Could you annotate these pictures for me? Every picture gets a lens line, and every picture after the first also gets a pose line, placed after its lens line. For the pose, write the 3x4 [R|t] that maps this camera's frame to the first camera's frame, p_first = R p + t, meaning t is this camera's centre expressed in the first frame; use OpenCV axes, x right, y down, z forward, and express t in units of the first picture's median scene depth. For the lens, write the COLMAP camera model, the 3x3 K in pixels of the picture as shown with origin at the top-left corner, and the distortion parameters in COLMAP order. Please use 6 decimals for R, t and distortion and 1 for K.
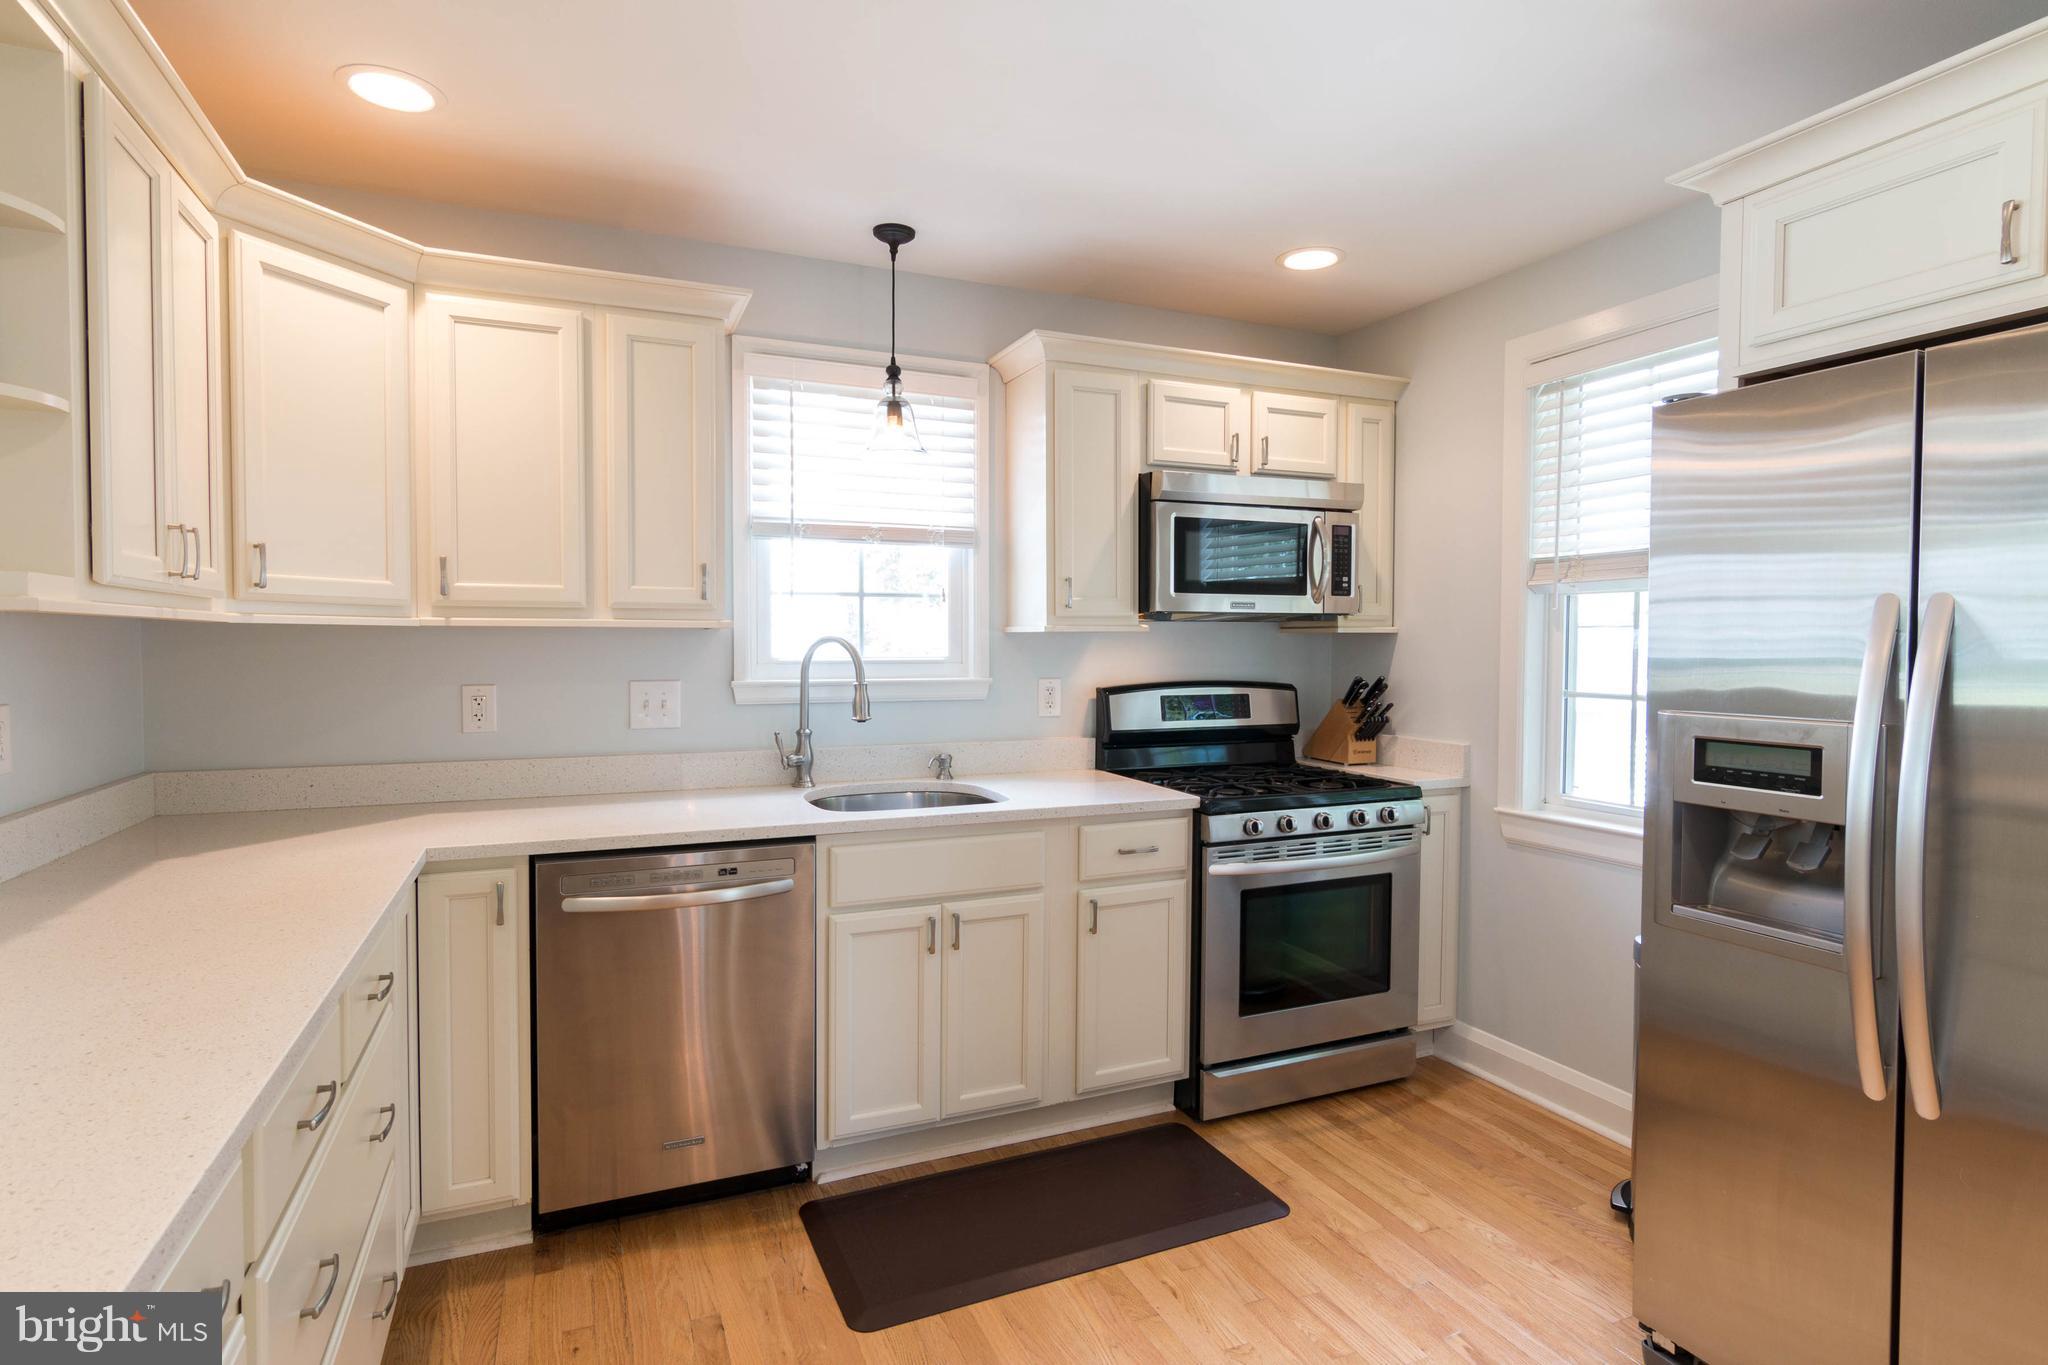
lens RADIAL K [[1028.0, 0, 1007.0], [0, 1028.0, 671.9], [0, 0, 1]] dist [-0.002583, 0.001151]
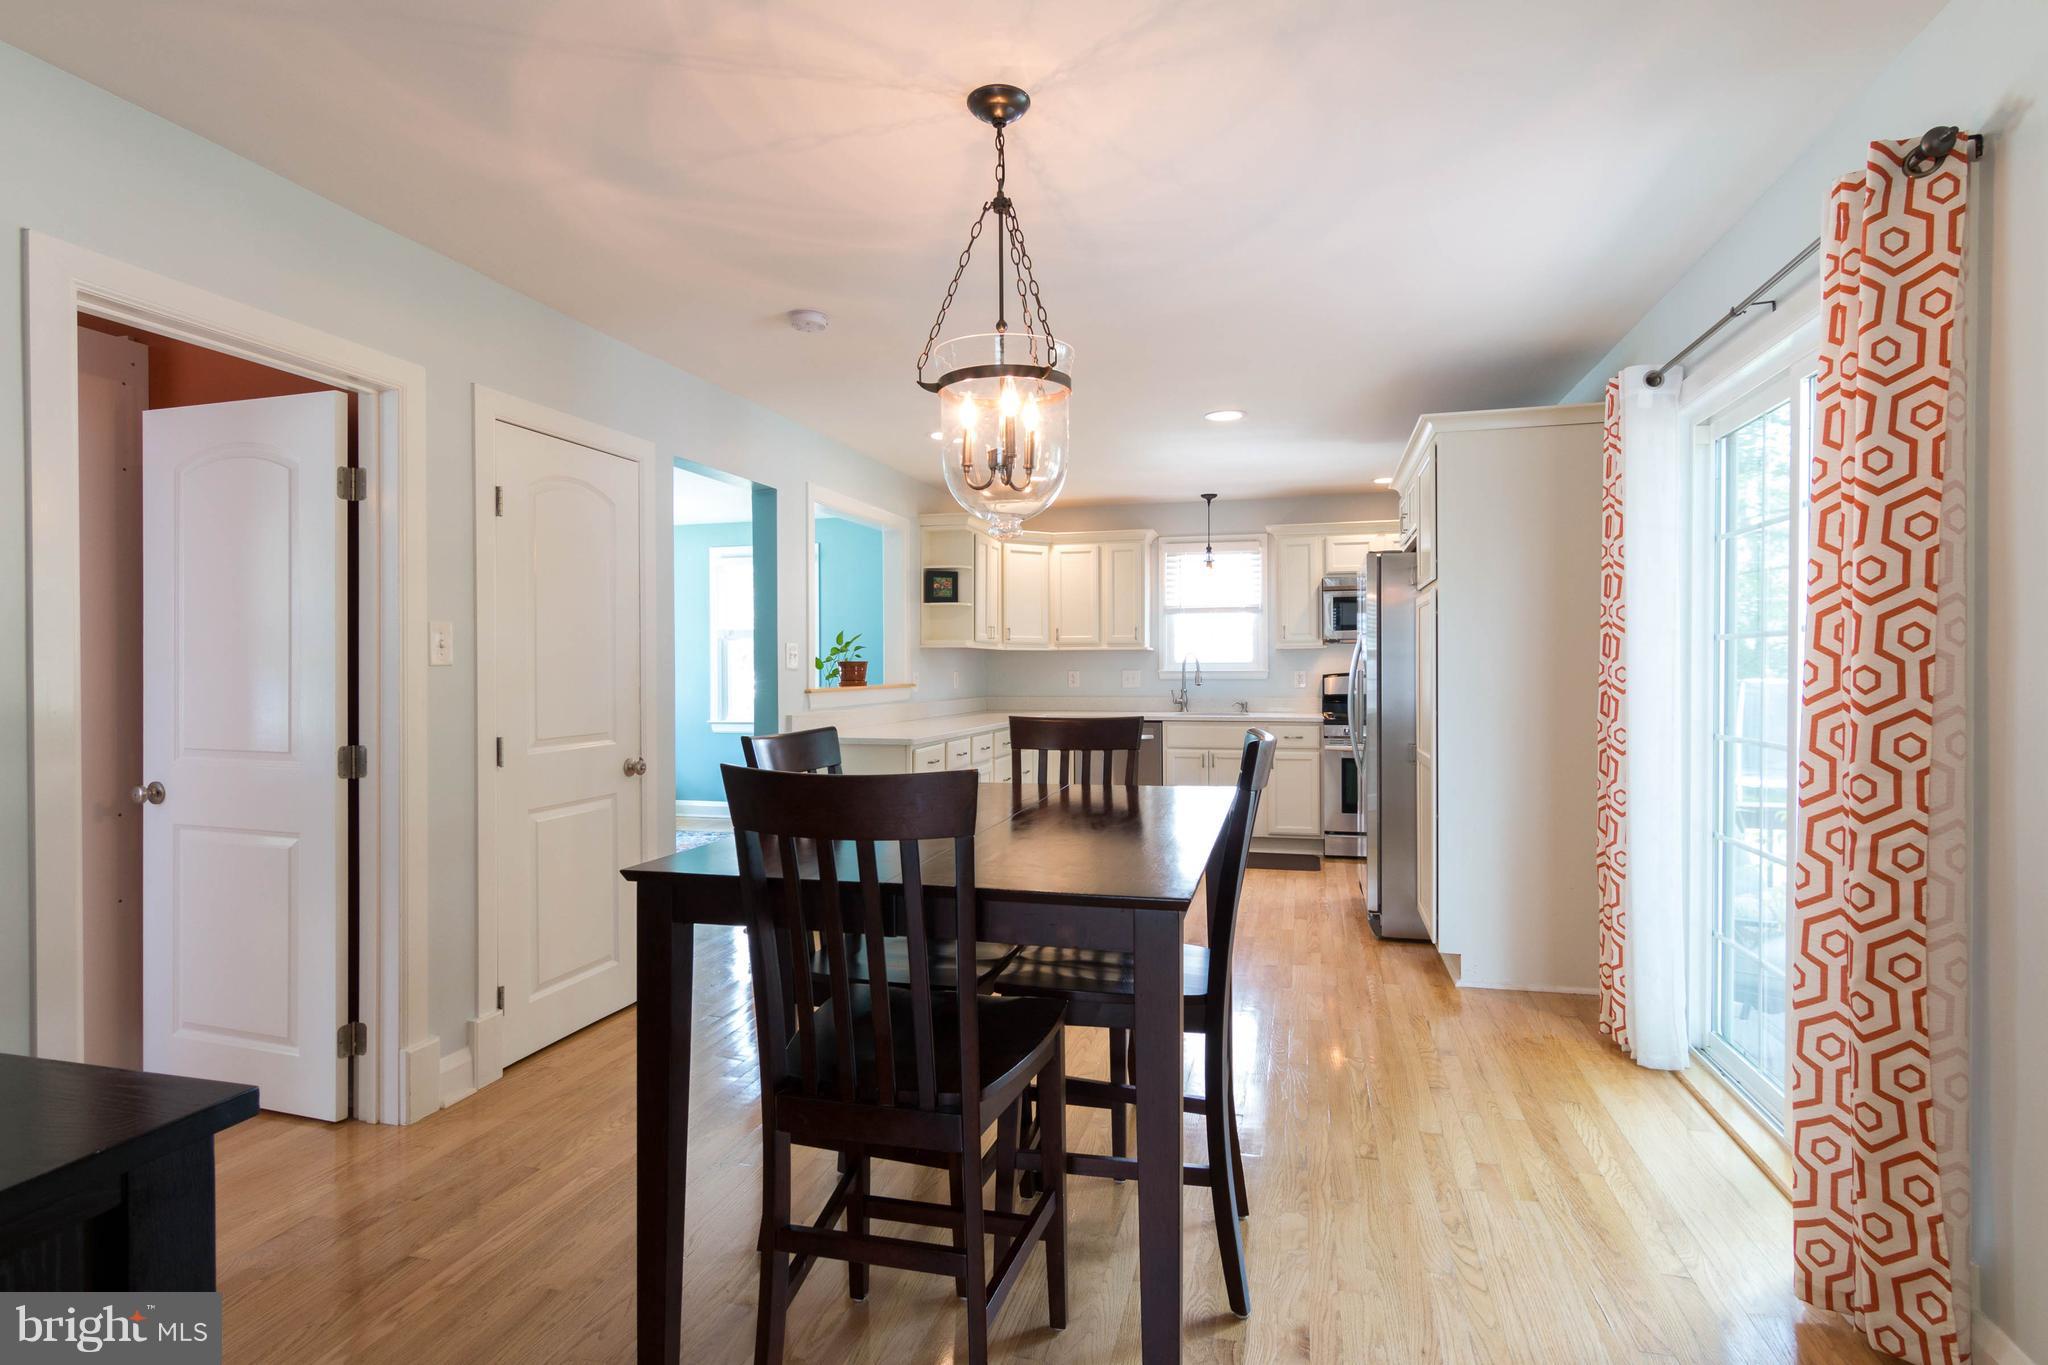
lens RADIAL K [[1028.0, 0, 992.0], [0, 1028.0, 668.4], [0, 0, 1]] dist [-0.002583, 0.001151]
pose [[0.763298, -0.005929, -0.646019, 1.185834], [-0.013865, 0.999577, -0.025556, 0.083757], [0.645898, 0.028464, 0.762893, -1.362196]]
